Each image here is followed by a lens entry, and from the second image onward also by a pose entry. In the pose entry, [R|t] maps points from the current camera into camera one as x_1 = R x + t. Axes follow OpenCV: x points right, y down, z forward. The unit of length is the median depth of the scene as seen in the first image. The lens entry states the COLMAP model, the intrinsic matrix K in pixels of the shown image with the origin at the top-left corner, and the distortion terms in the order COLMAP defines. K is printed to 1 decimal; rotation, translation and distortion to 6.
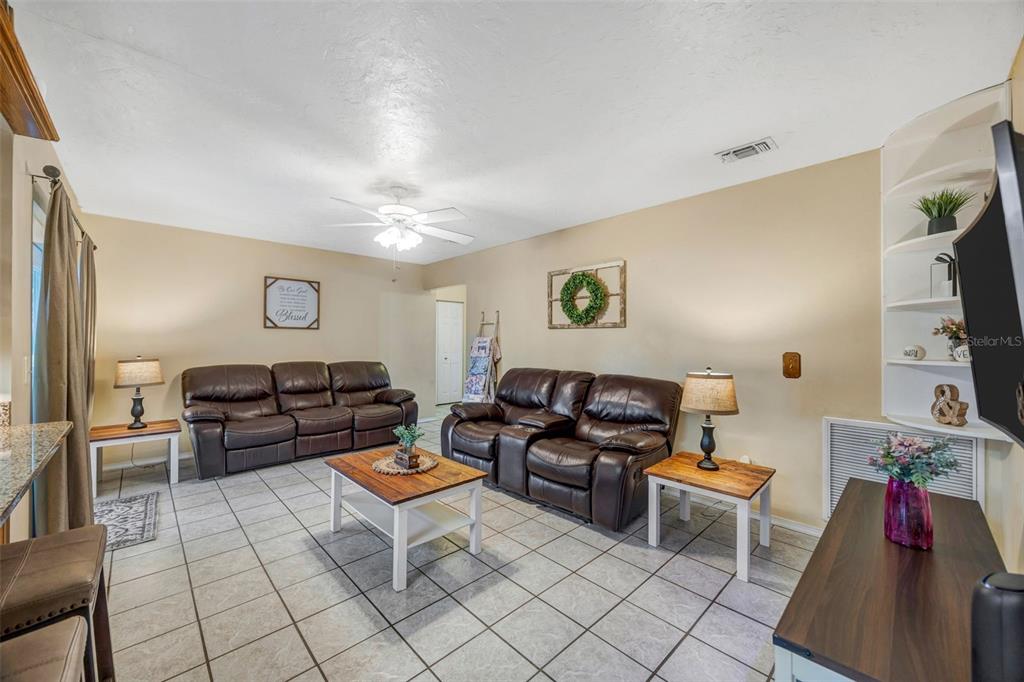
lens RADIAL K [[392.8, 0, 510.2], [0, 392.8, 340.3], [0, 0, 1]] dist [-0.000439, -0.000382]
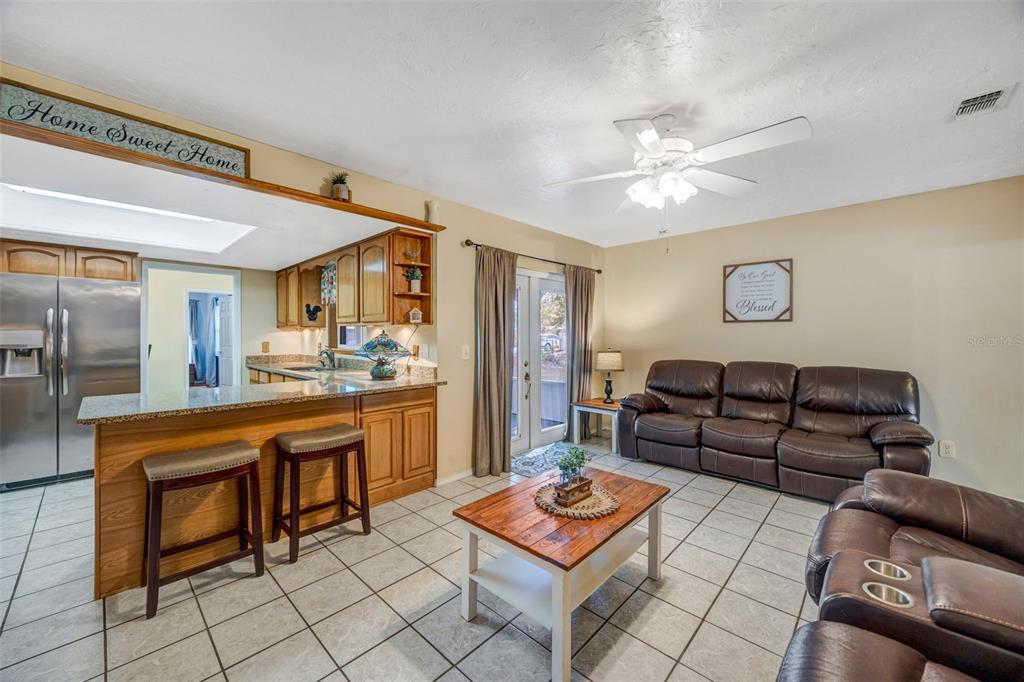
lens RADIAL K [[392.8, 0, 509.7], [0, 392.8, 336.3], [0, 0, 1]] dist [-0.000439, -0.000382]
pose [[0.059315, 0.000526, -0.998239, 0.259130], [0.001953, 0.999998, 0.000643, -0.000364], [0.998237, -0.001987, 0.059313, 0.443328]]
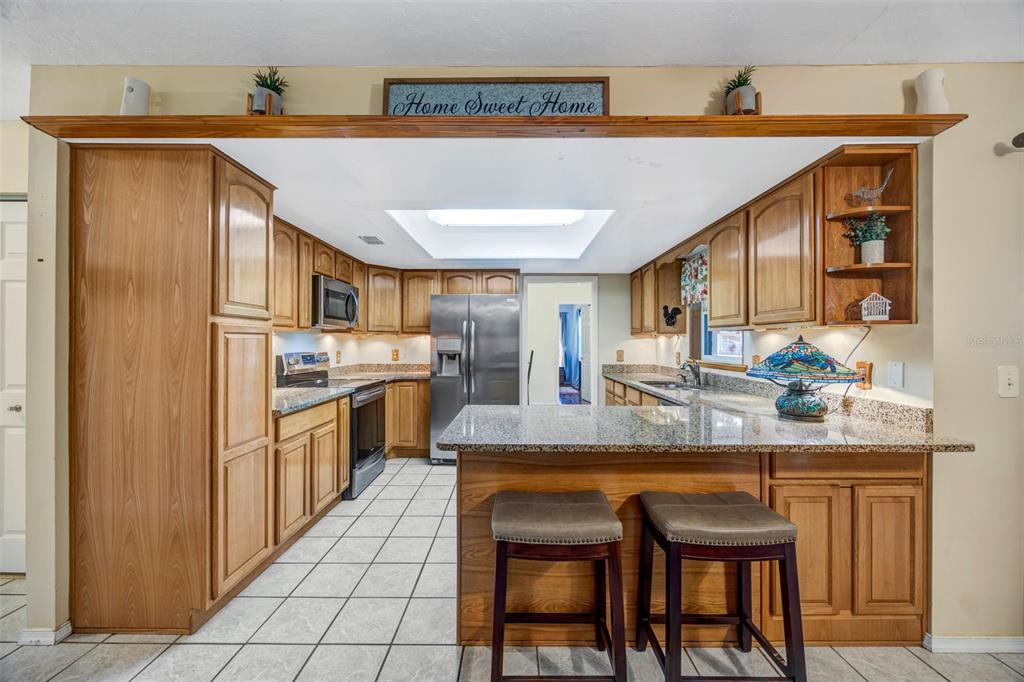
lens RADIAL K [[392.8, 0, 509.9], [0, 392.8, 341.4], [0, 0, 1]] dist [-0.000439, -0.000382]
pose [[-0.689448, -0.004185, -0.724323, 0.049580], [-0.001017, 0.999988, -0.004810, -0.002993], [0.724334, -0.002579, -0.689444, 0.317504]]
